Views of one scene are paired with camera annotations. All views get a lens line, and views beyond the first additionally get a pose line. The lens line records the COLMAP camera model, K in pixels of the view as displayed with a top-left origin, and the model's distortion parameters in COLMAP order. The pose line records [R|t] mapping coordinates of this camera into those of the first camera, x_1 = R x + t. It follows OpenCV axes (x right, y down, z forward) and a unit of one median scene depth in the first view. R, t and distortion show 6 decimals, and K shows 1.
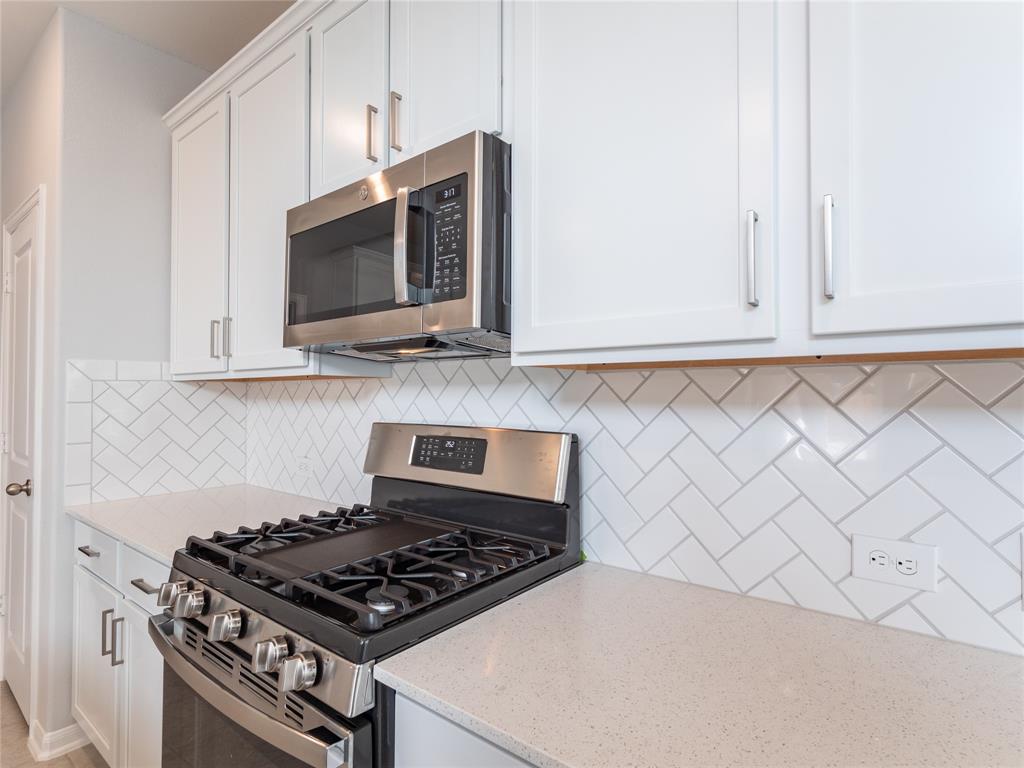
lens RADIAL K [[539.3, 0, 516.0], [0, 539.3, 384.3], [0, 0, 1]] dist [-0.000500, 0.000005]
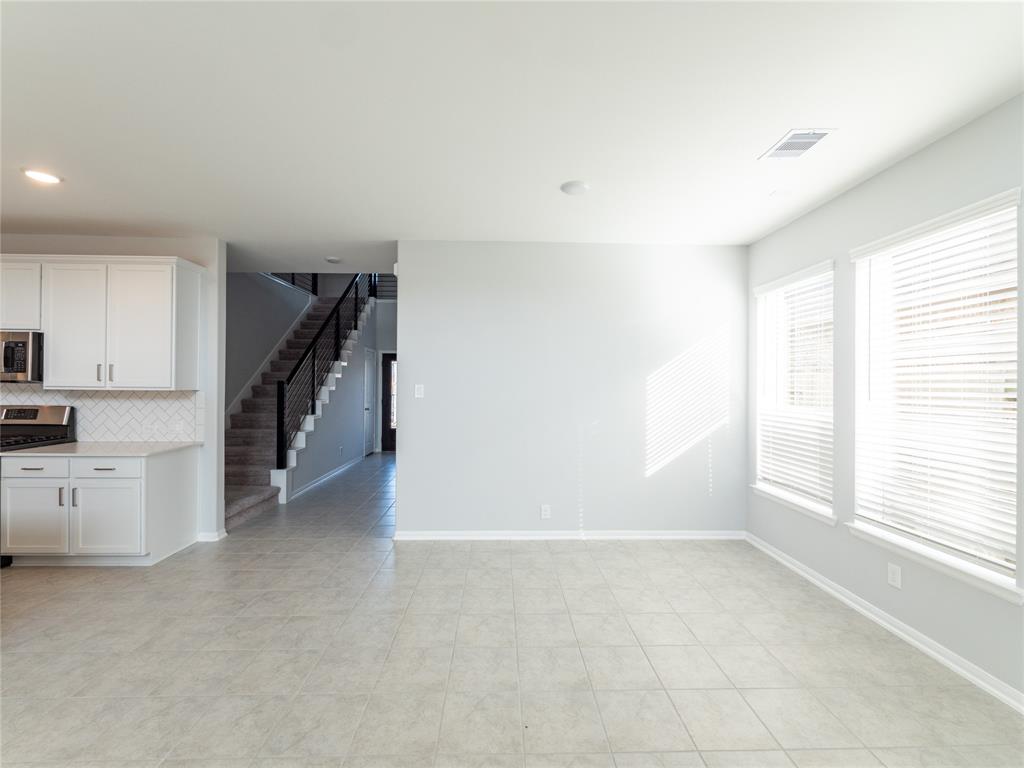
lens RADIAL K [[422.4, 0, 507.8], [0, 422.4, 386.2], [0, 0, 1]] dist [-0.003525, -0.000457]
pose [[0.763807, 0.007921, 0.645396, 0.539615], [-0.019696, 0.999745, 0.011039, -0.138910], [-0.645144, -0.021144, 0.763768, -3.186024]]
